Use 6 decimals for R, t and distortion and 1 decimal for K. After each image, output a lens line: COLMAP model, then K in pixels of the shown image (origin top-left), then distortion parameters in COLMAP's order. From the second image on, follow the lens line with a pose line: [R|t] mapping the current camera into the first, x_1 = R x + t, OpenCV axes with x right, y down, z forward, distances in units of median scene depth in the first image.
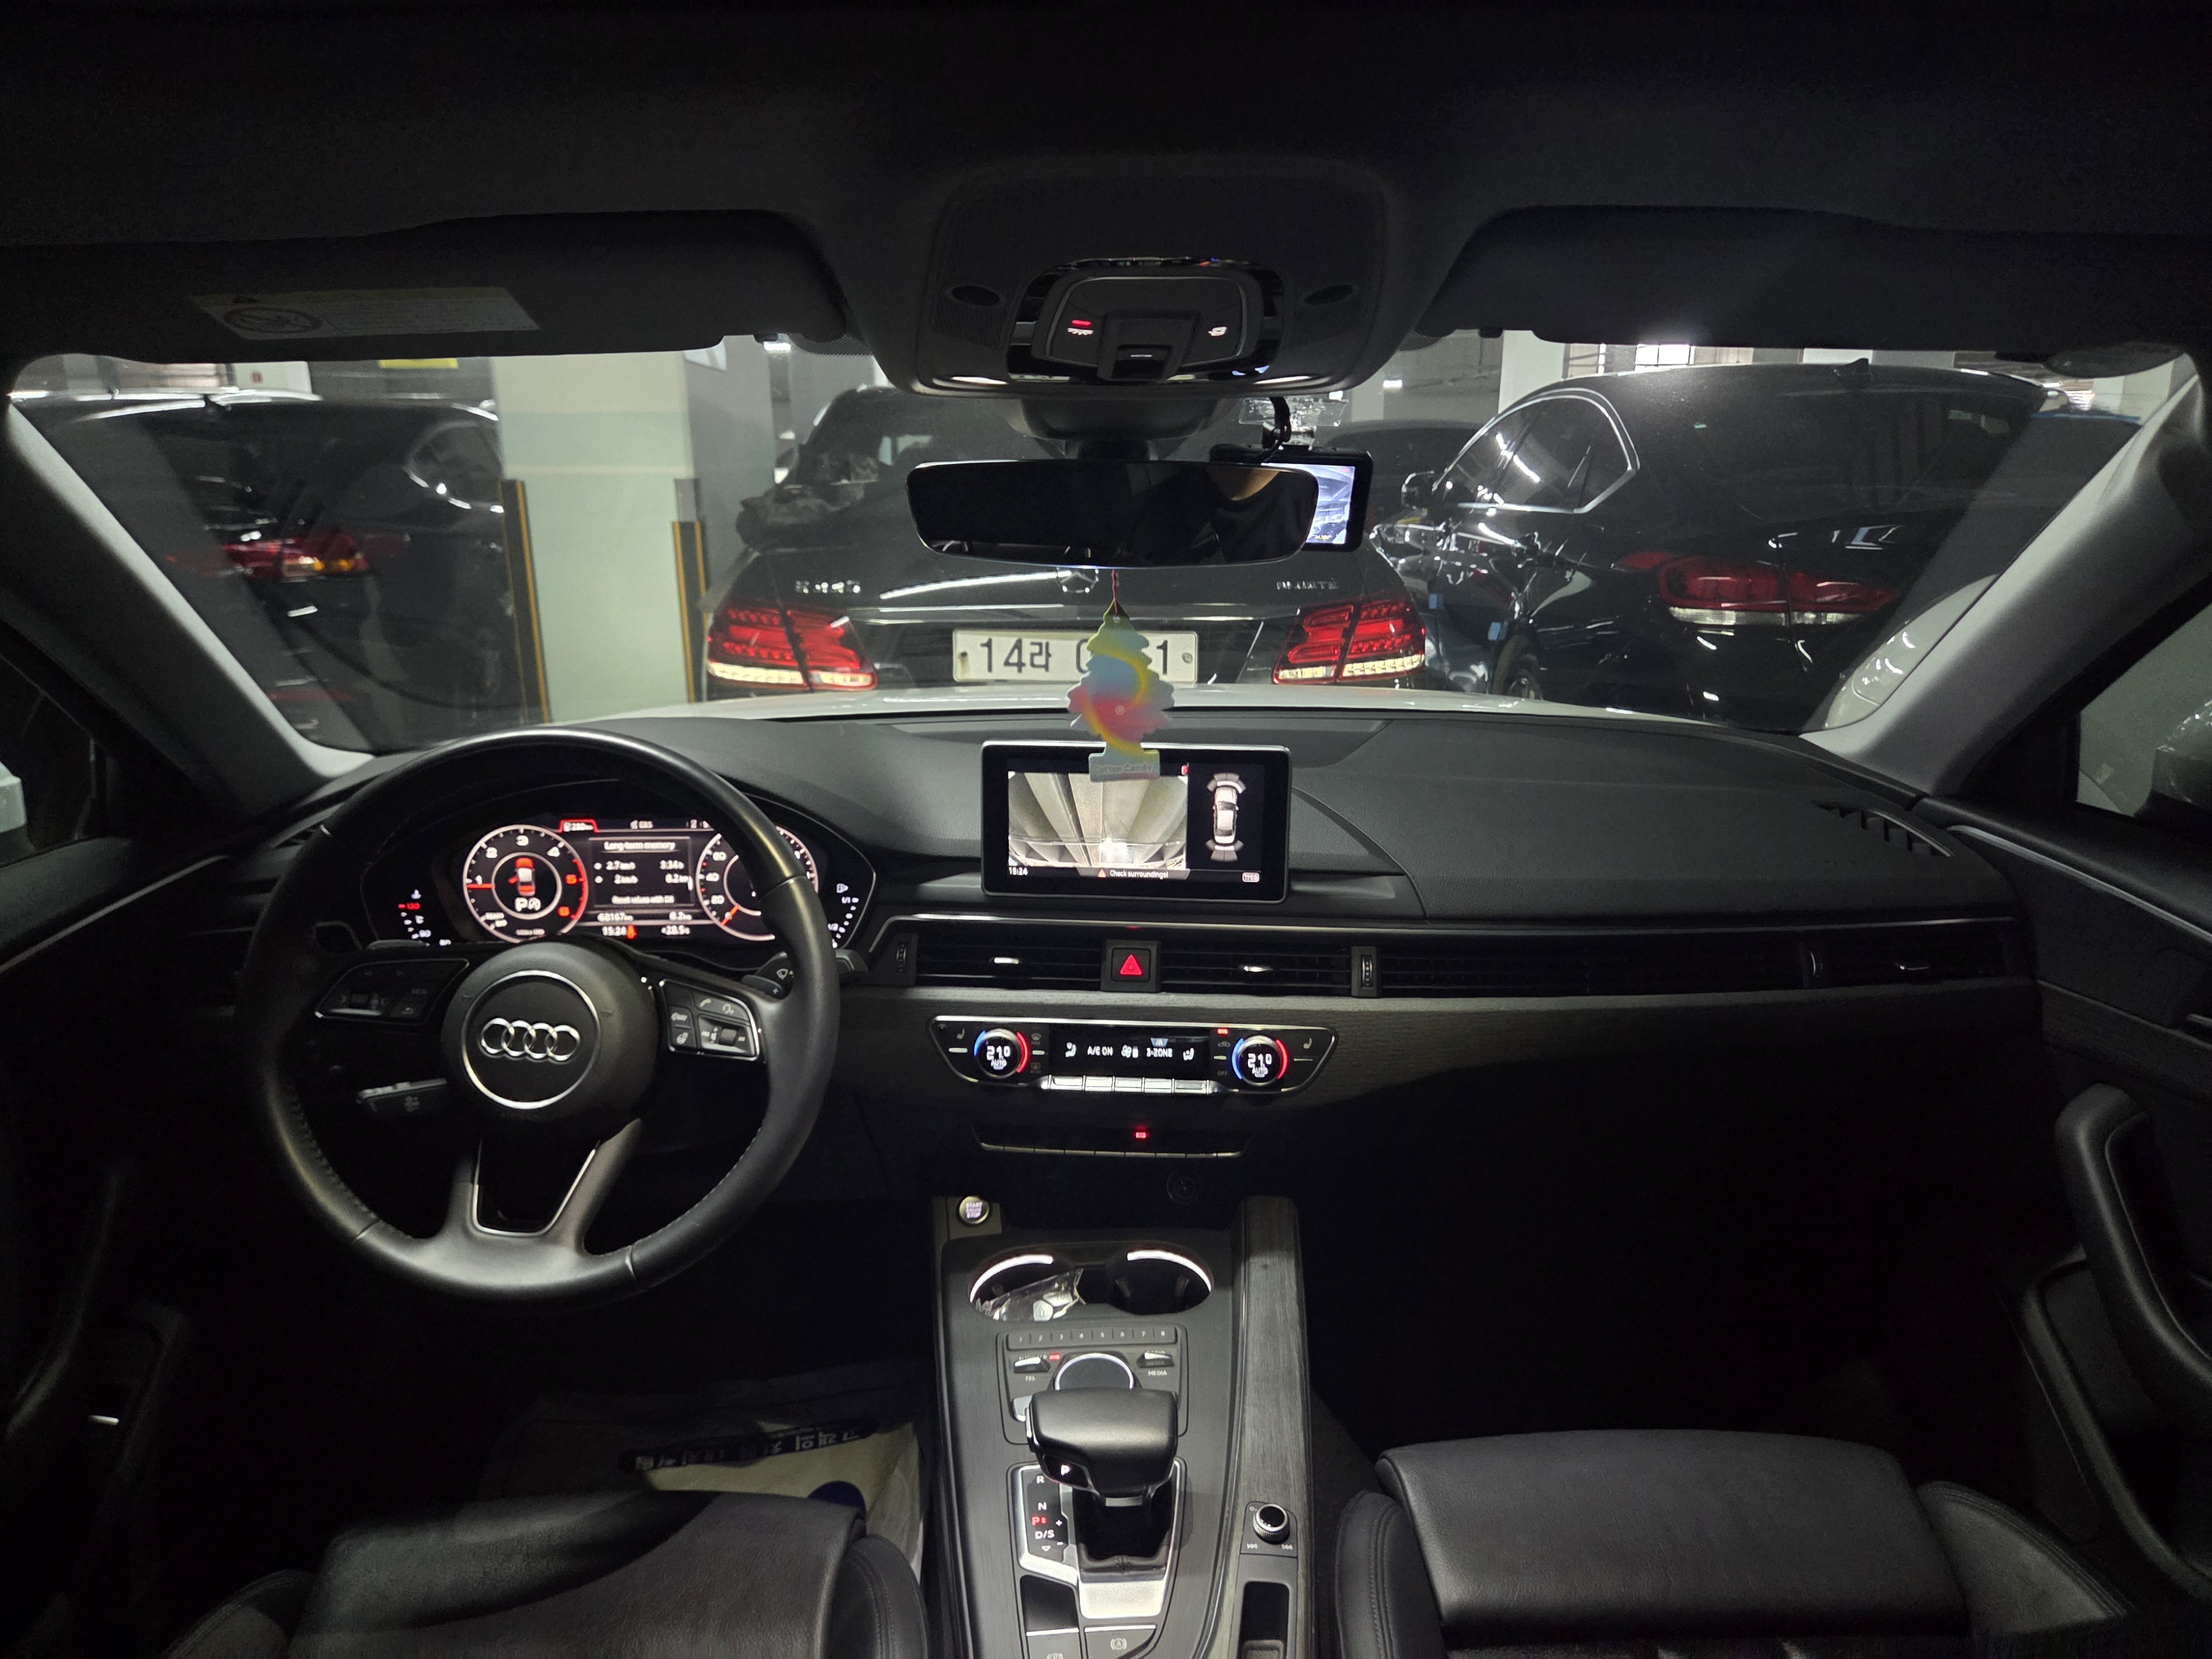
lens RADIAL K [[1473.5, 0, 1122.2], [0, 1473.5, 867.6], [0, 0, 1]] dist [0.046295, -0.036653]
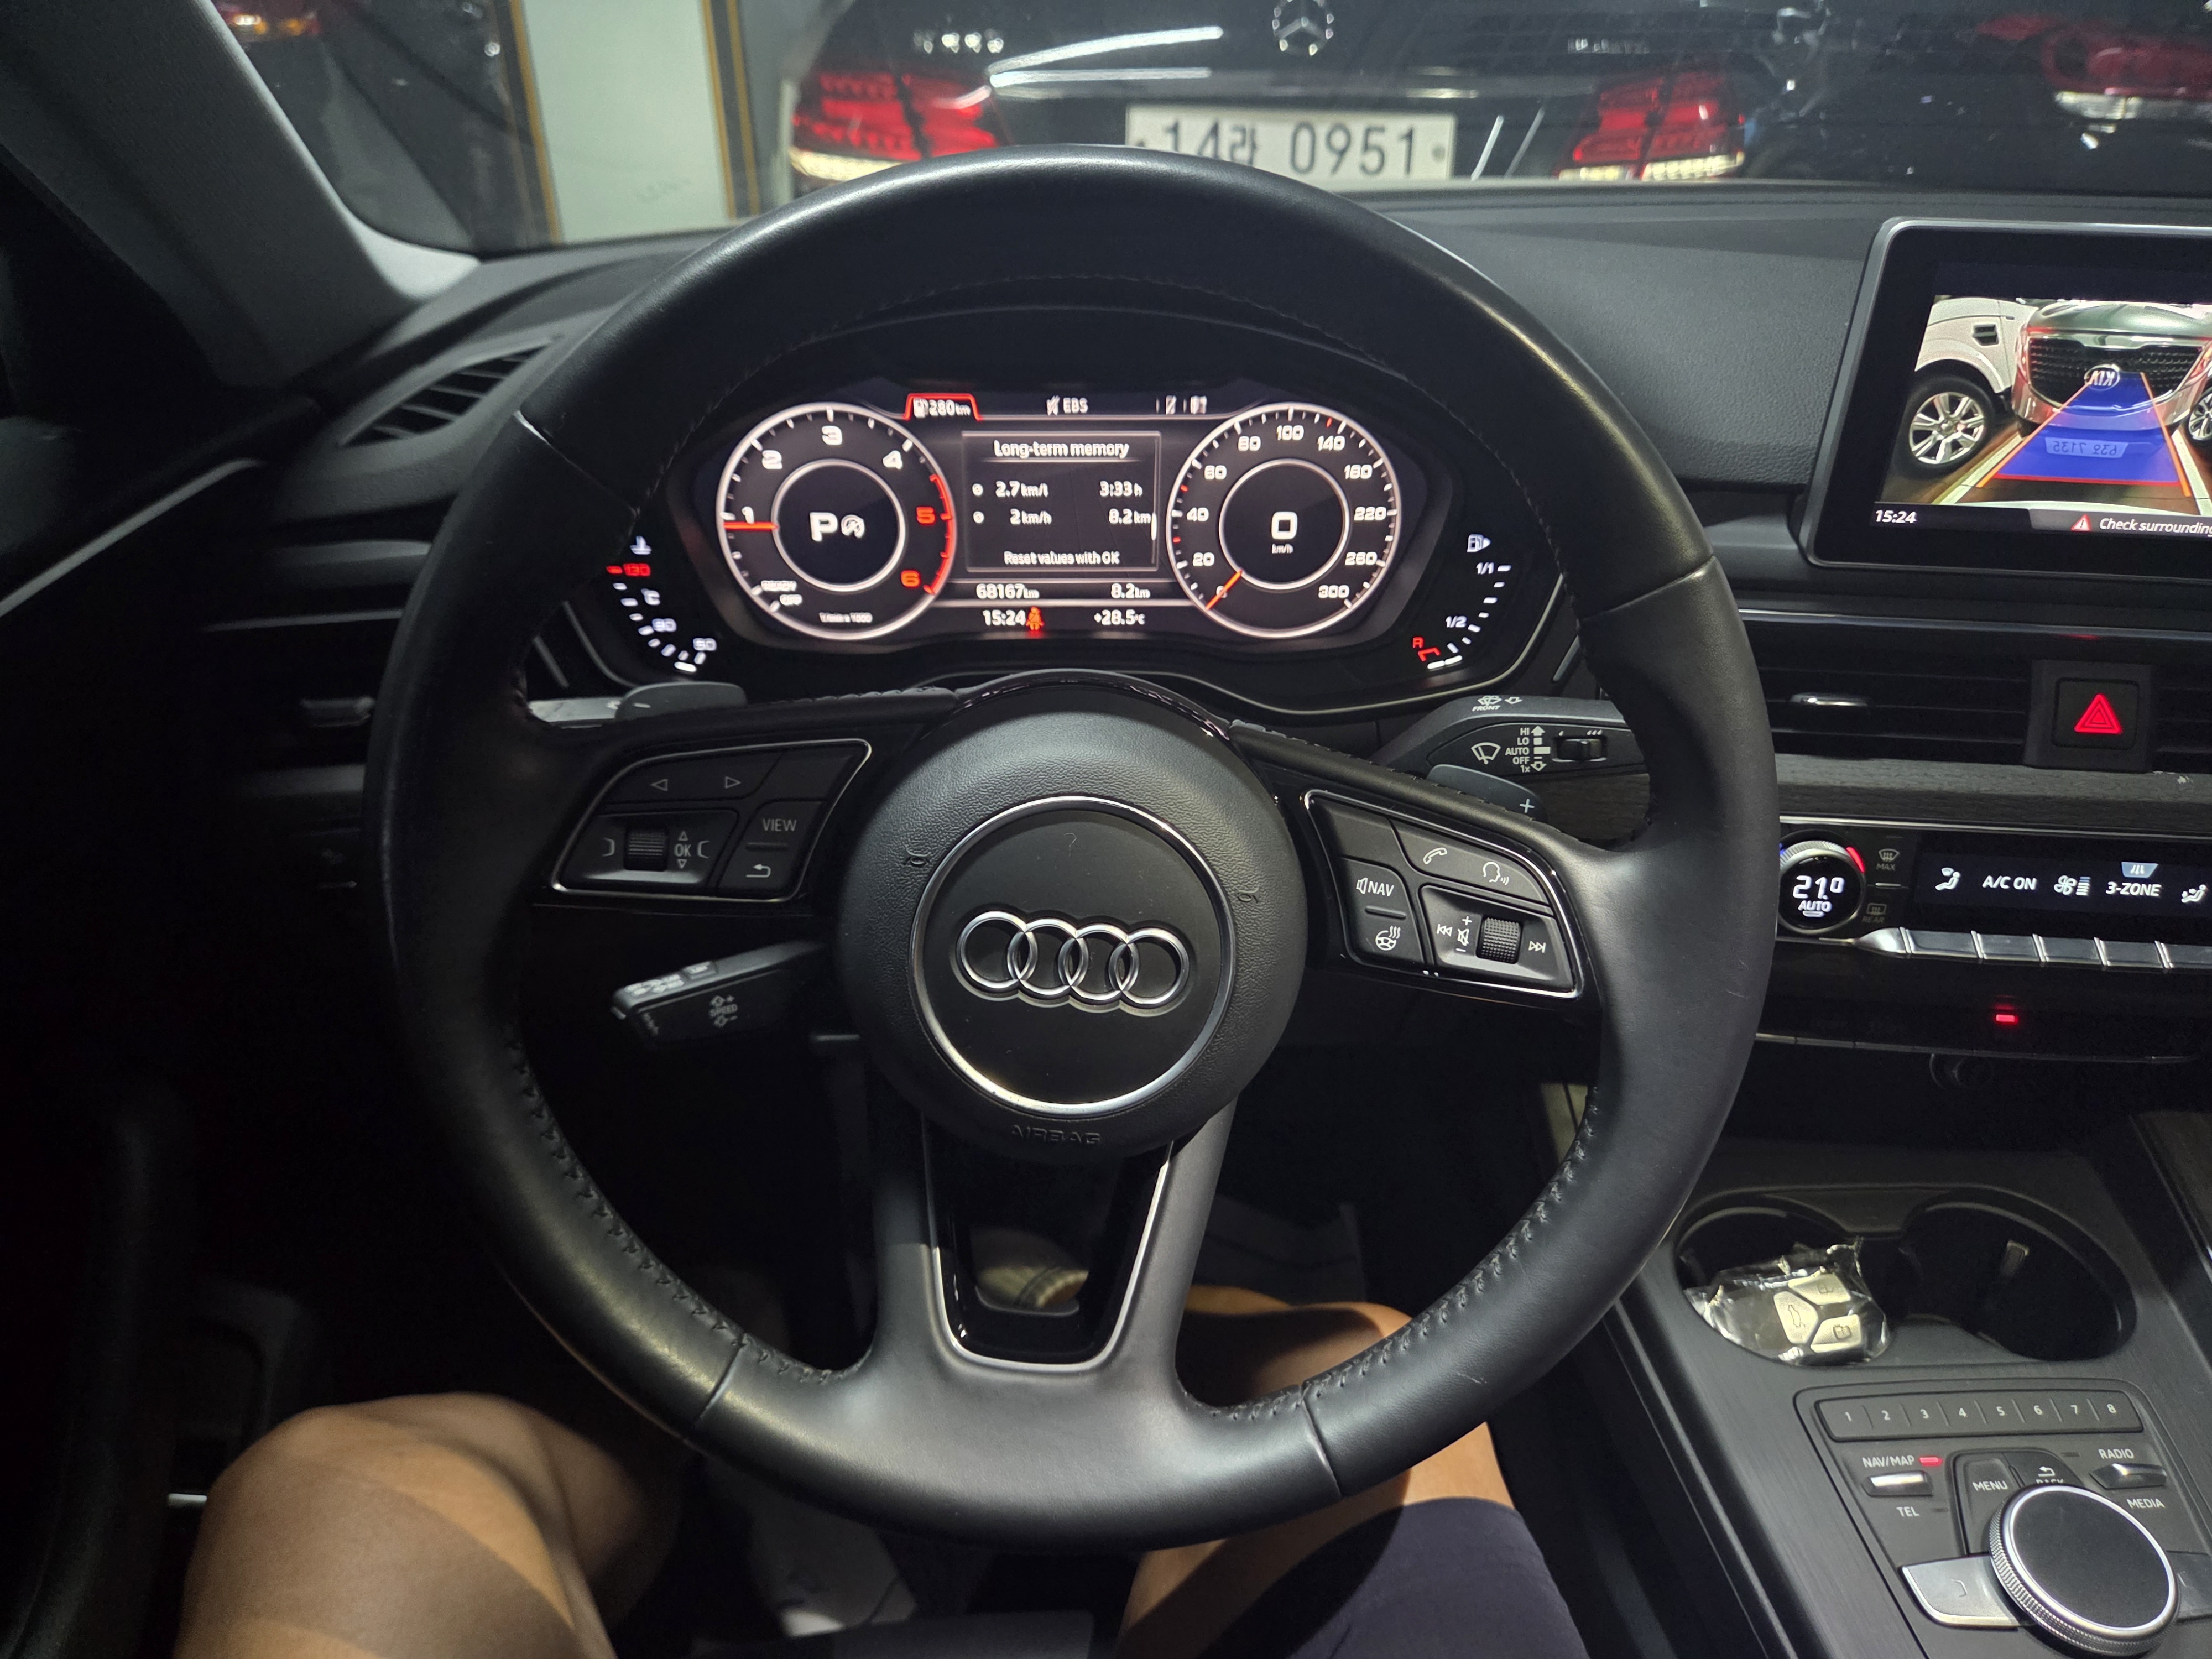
lens RADIAL K [[1526.8, 0, 1095.6], [0, 1526.8, 844.8], [0, 0, 1]] dist [0.043864, -0.046564]
pose [[0.999706, 0.016770, -0.017536, -0.314574], [-0.011611, 0.965230, 0.261143, -0.021848], [0.021305, -0.260863, 0.965141, 0.483375]]
